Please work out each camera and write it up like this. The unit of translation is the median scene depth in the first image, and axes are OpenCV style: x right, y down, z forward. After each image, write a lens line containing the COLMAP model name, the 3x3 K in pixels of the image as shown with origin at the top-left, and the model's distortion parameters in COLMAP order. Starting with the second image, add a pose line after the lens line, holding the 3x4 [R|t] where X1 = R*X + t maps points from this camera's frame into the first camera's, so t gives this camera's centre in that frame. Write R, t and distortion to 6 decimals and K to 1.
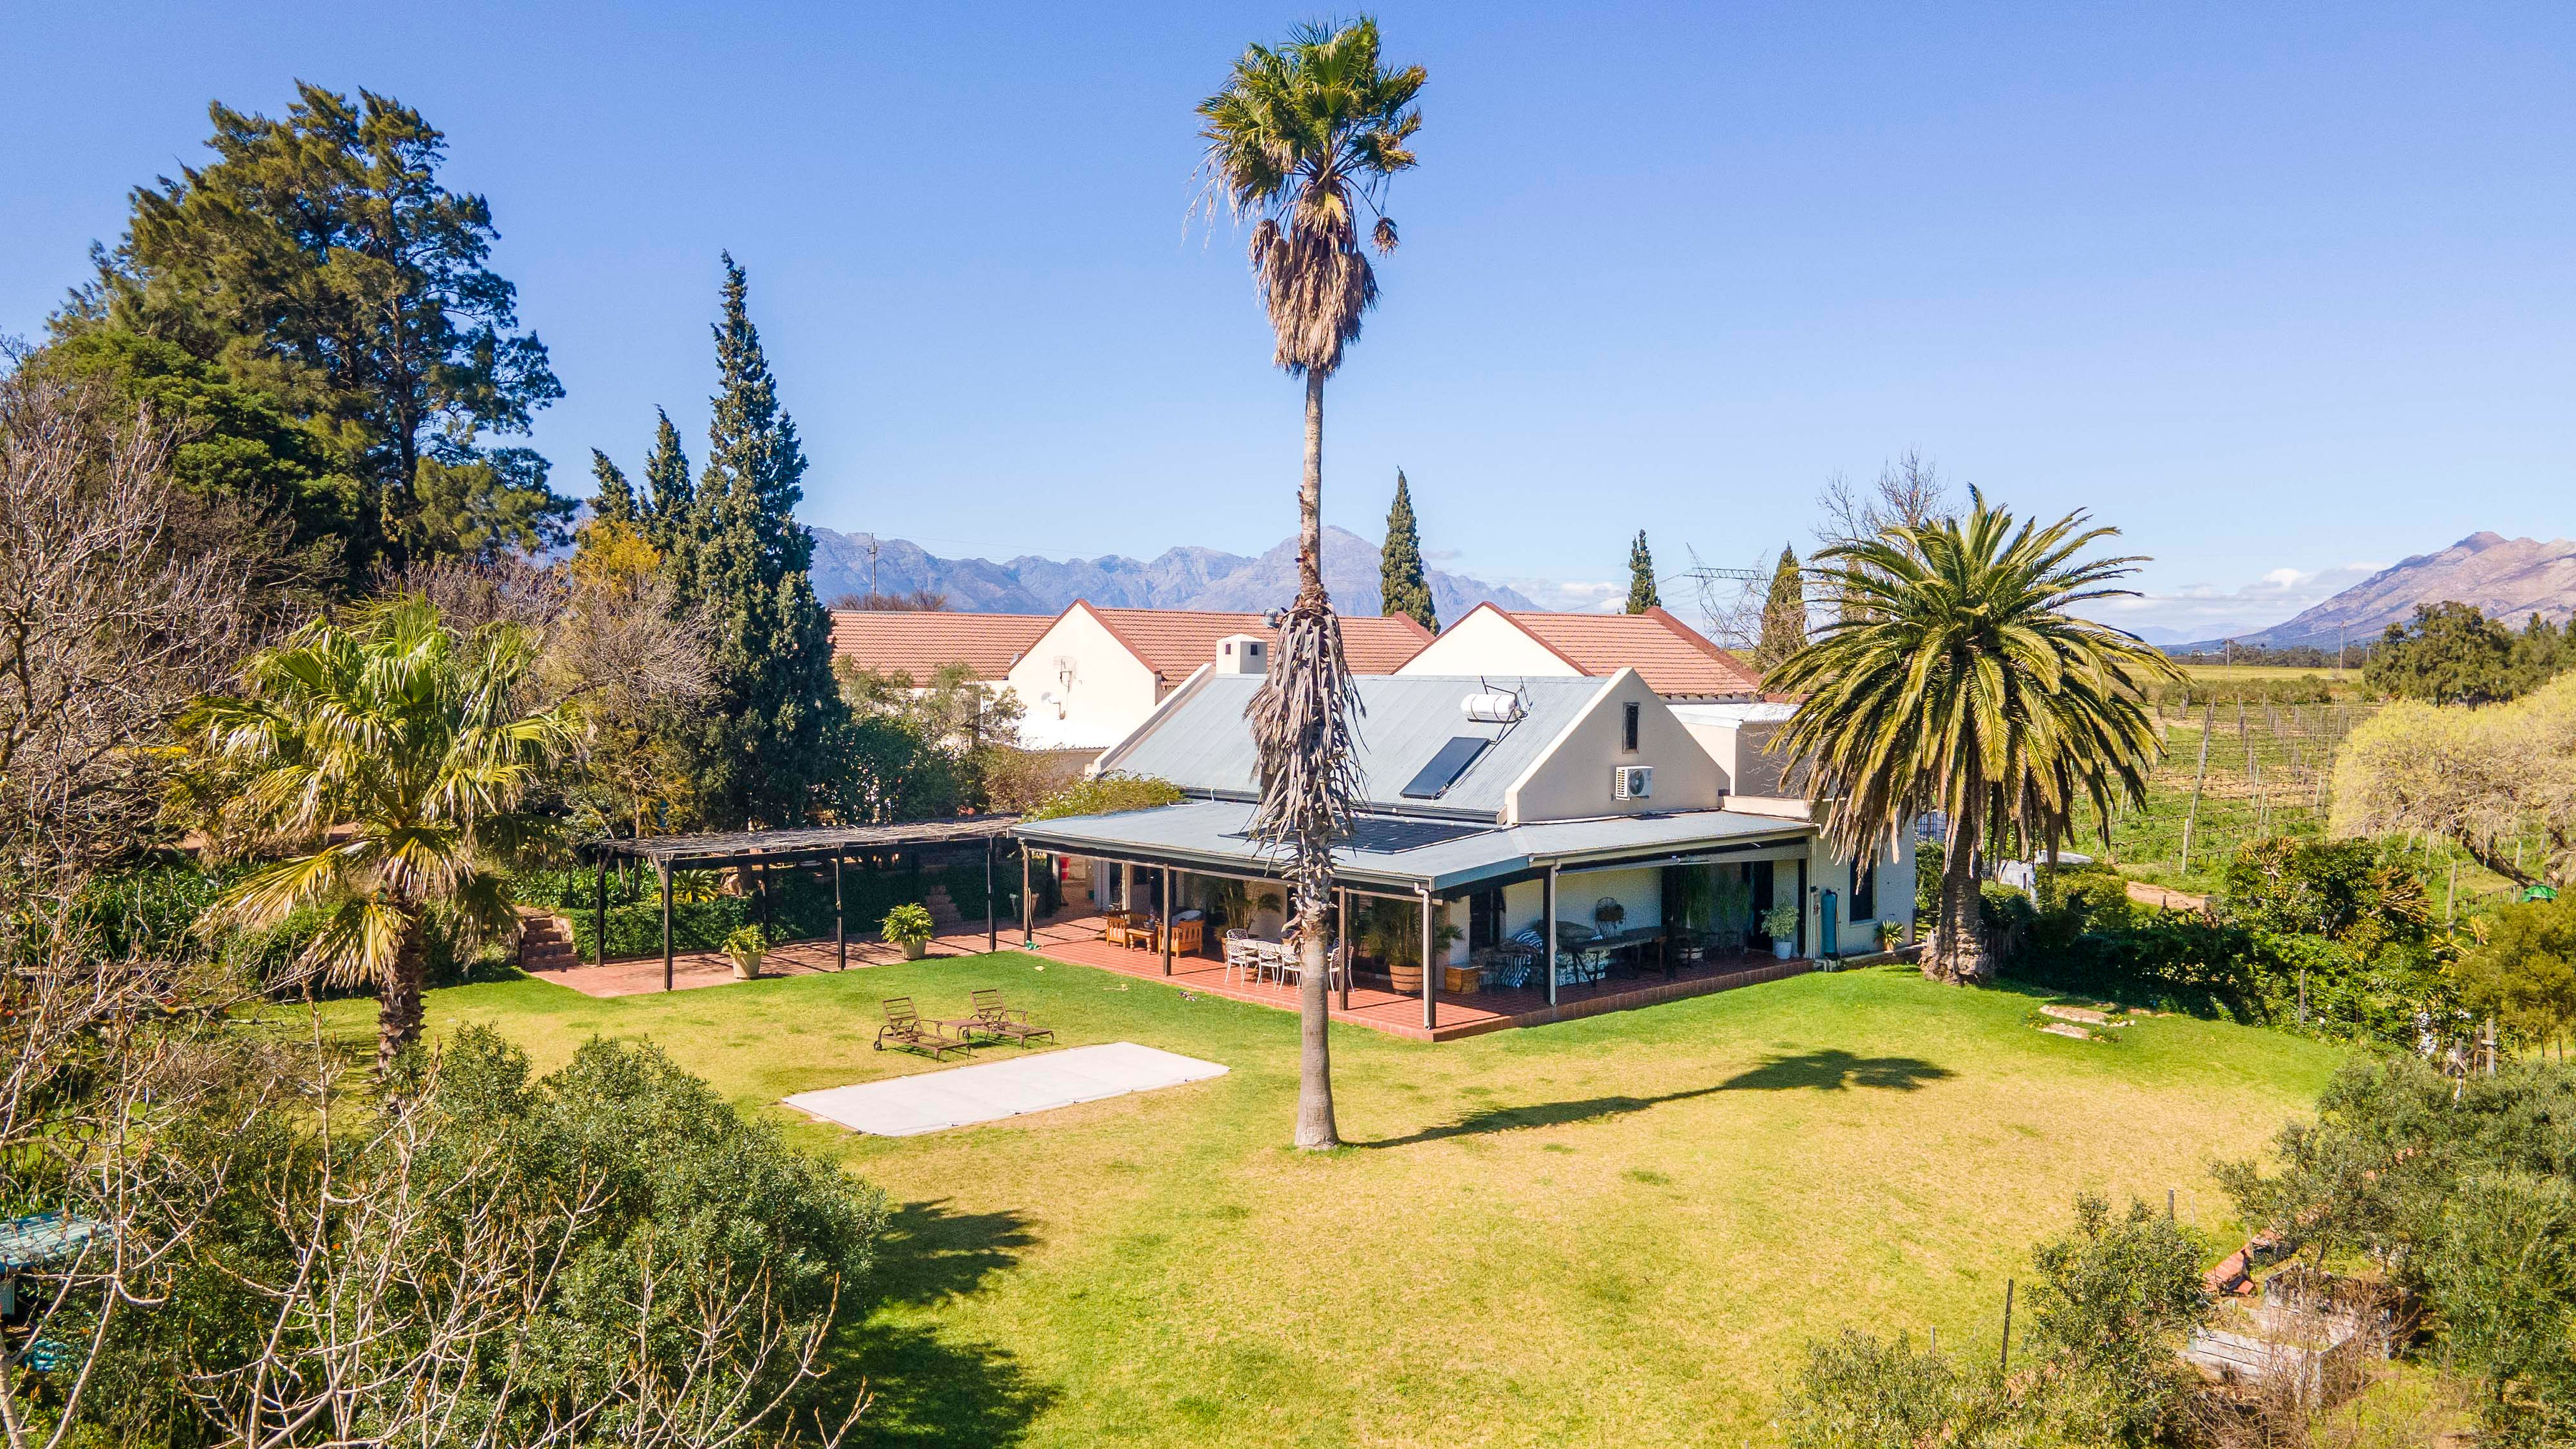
lens RADIAL K [[1860.2, 0, 1284.4], [0, 1860.2, 723.9], [0, 0, 1]] dist [0.025432, 0.041799]
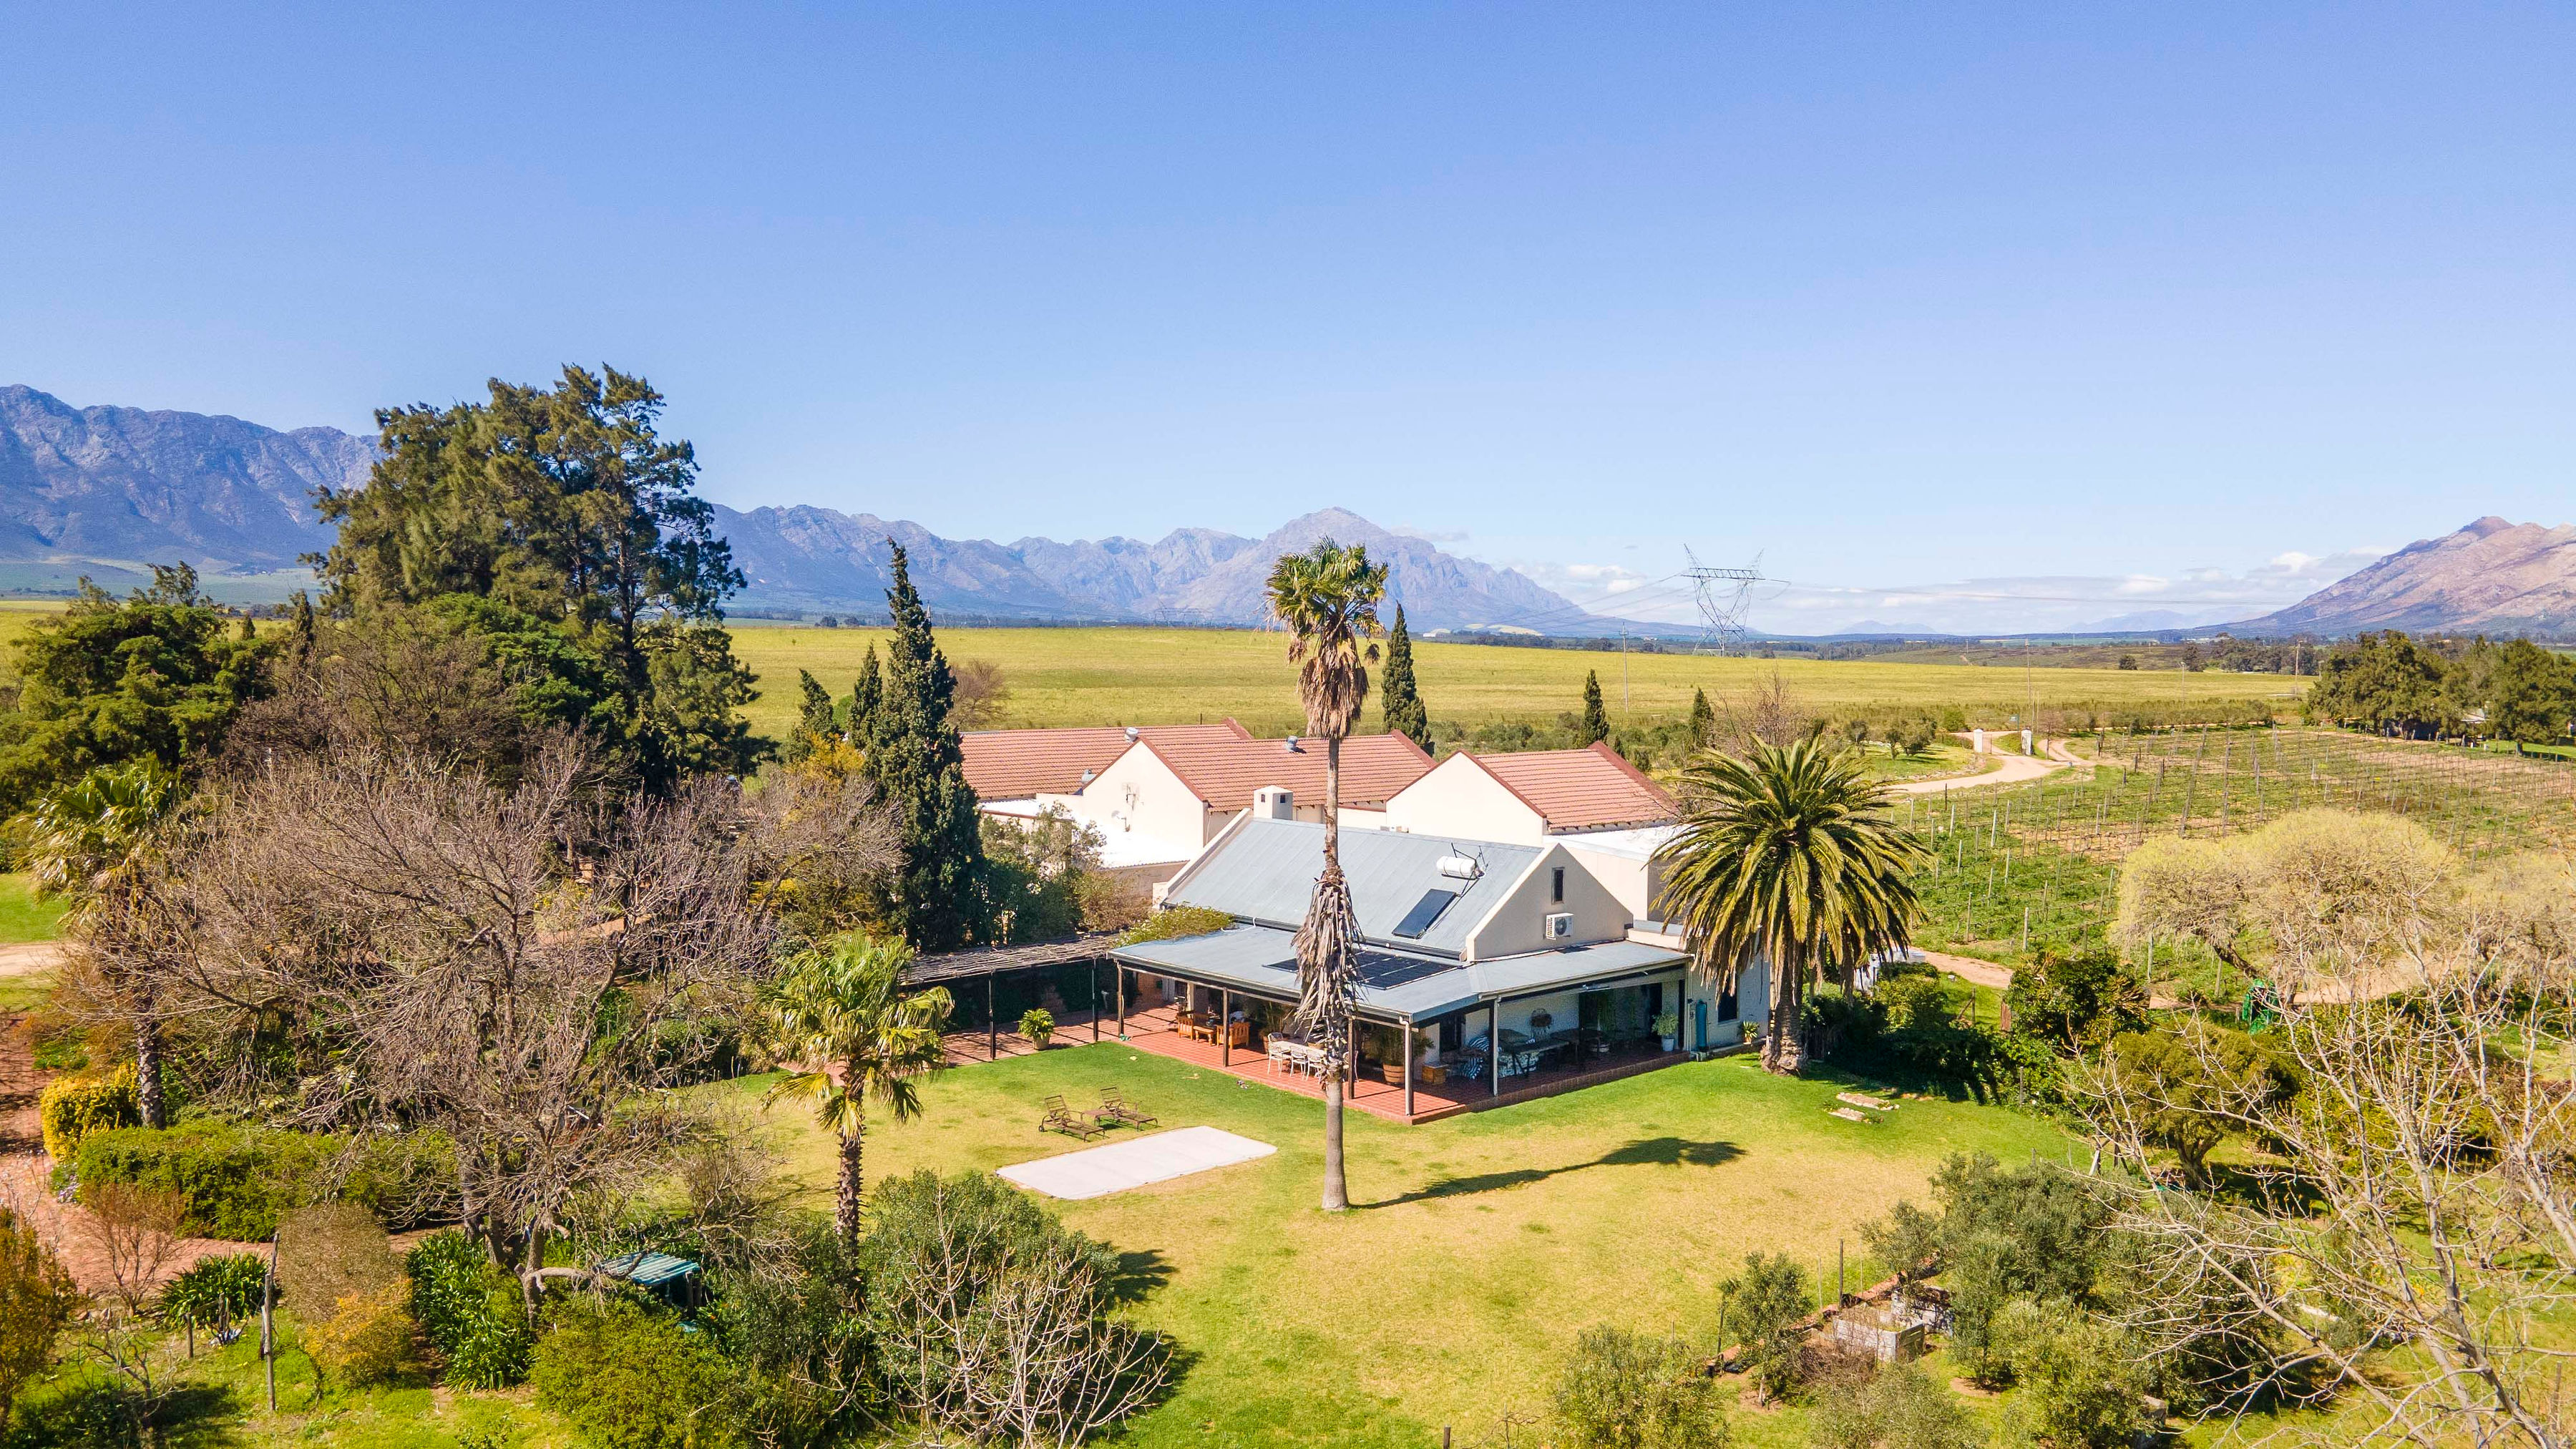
lens RADIAL K [[1852.0, 0, 1281.6], [0, 1852.0, 720.8], [0, 0, 1]] dist [0.026229, 0.042744]
pose [[0.999989, 0.002302, -0.004070, -0.016308], [-0.002272, 0.999969, 0.007535, -0.142554], [0.004087, -0.007525, 0.999963, -0.418395]]
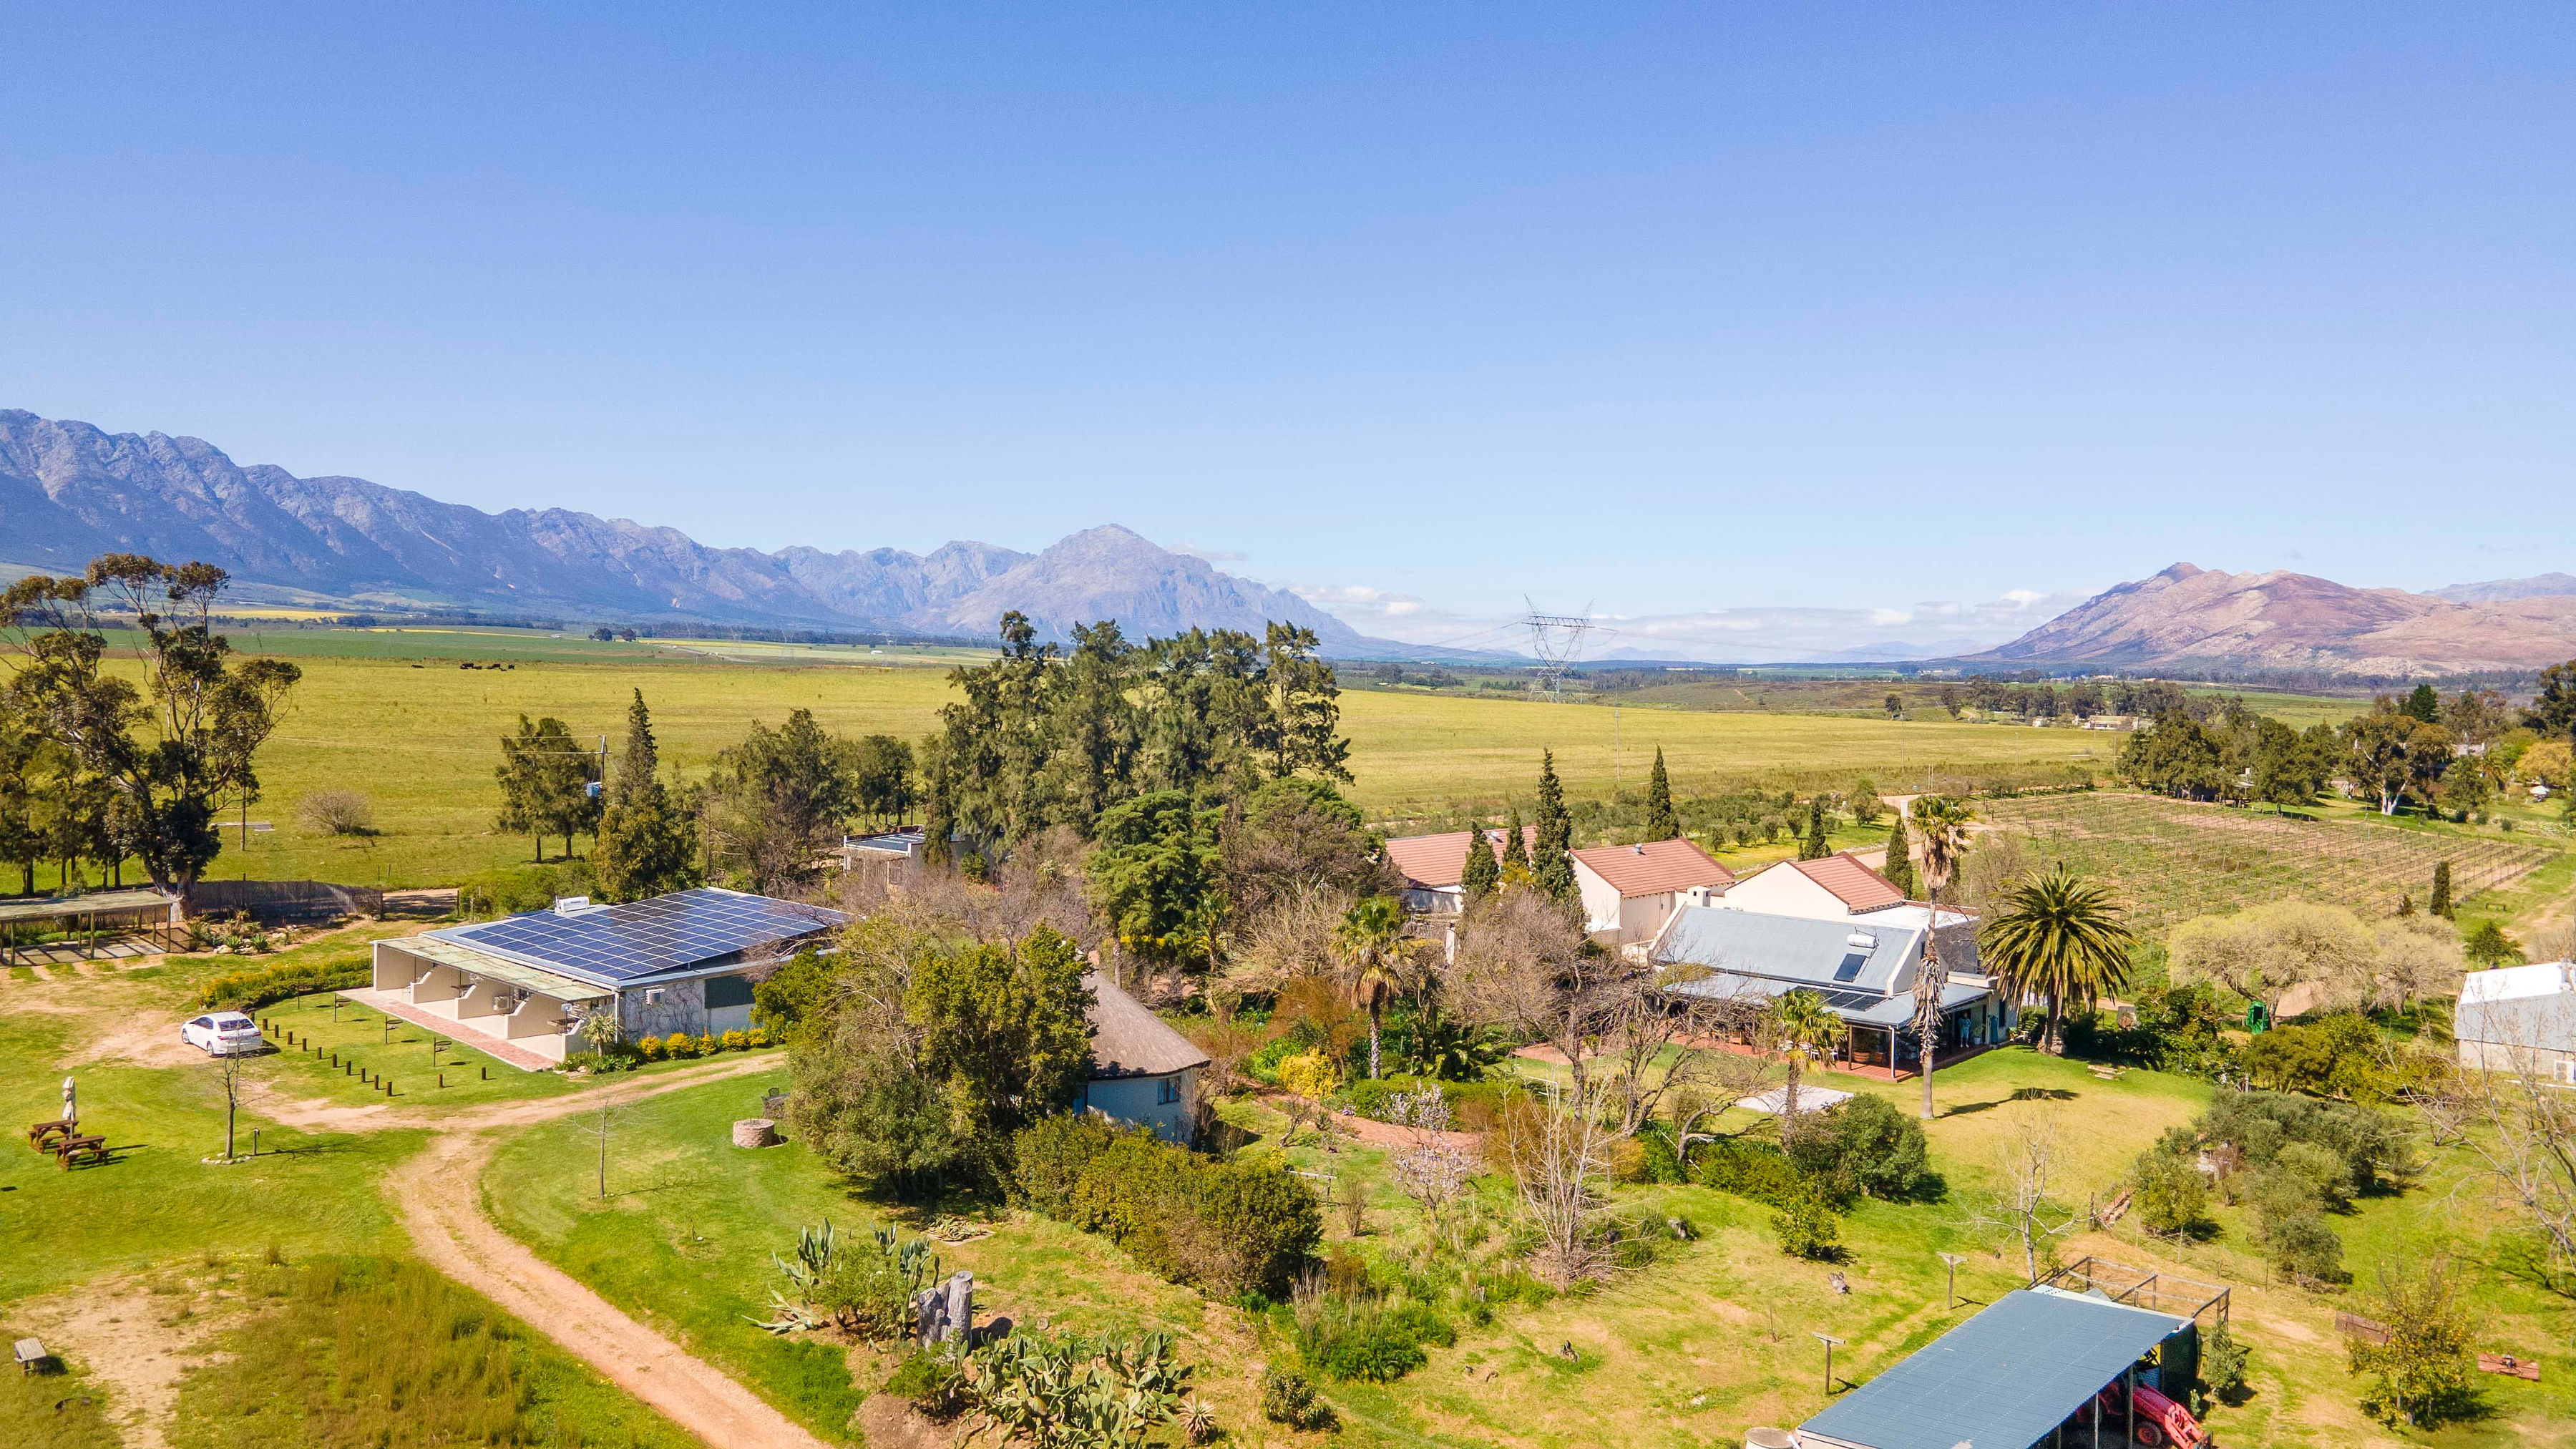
lens RADIAL K [[1853.4, 0, 1292.5], [0, 1853.4, 712.3], [0, 0, 1]] dist [0.009812, 0.067170]
pose [[0.992718, 0.015083, 0.119510, -1.021100], [-0.014169, 0.999864, -0.008491, -0.305867], [-0.119622, 0.006736, 0.992797, -1.460461]]
